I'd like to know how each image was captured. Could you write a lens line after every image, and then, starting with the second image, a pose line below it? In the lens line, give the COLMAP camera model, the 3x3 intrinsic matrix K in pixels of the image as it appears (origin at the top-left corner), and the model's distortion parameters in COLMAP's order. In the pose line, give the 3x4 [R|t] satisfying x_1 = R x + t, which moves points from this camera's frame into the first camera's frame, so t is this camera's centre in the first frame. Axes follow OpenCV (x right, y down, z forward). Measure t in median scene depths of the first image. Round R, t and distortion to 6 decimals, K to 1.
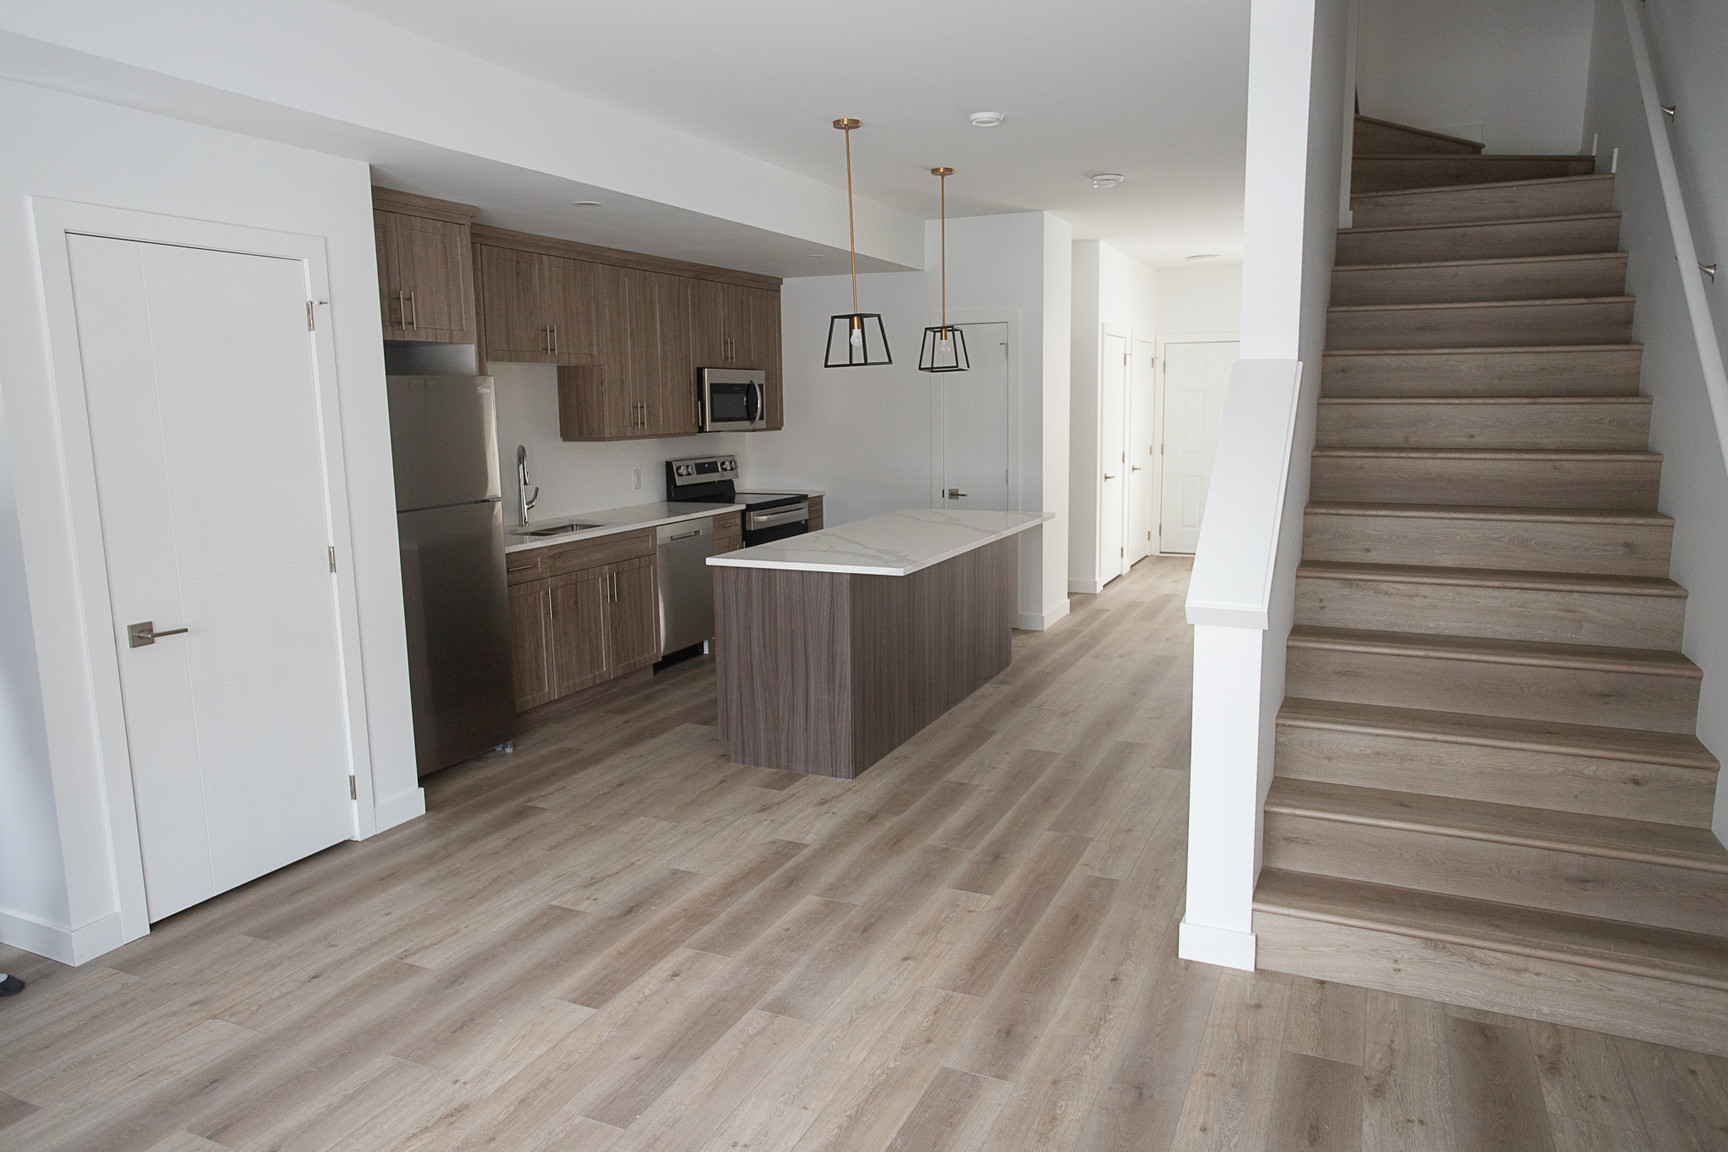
lens RADIAL K [[1131.8, 0, 864.0], [0, 1131.8, 576.0], [0, 0, 1]] dist [0.000178, 0.000398]
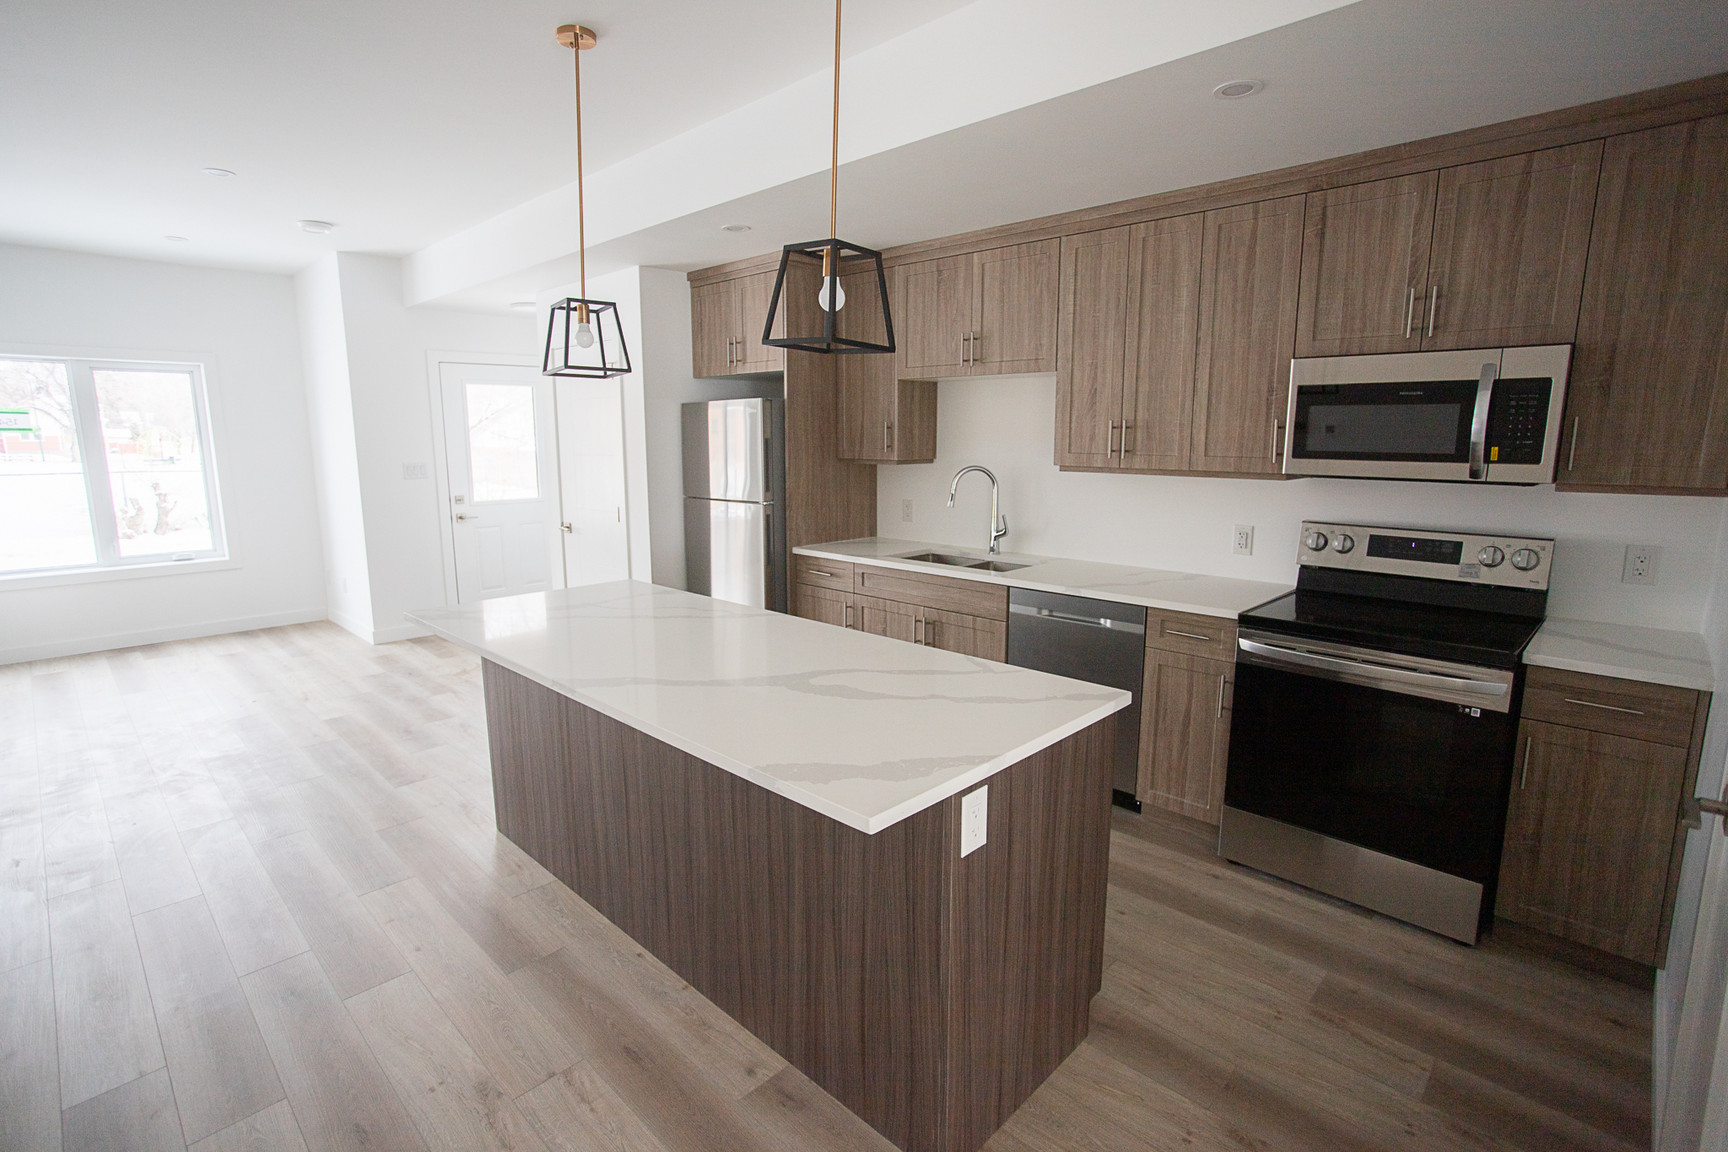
lens RADIAL K [[828.8, 0, 864.0], [0, 828.8, 576.0], [0, 0, 1]] dist [-0.045586, 0.029378]
pose [[-0.331213, 0.175755, -0.927043, 0.429256], [-0.141745, 0.962081, 0.233041, -0.197897], [0.932848, 0.208590, -0.293742, 1.287662]]
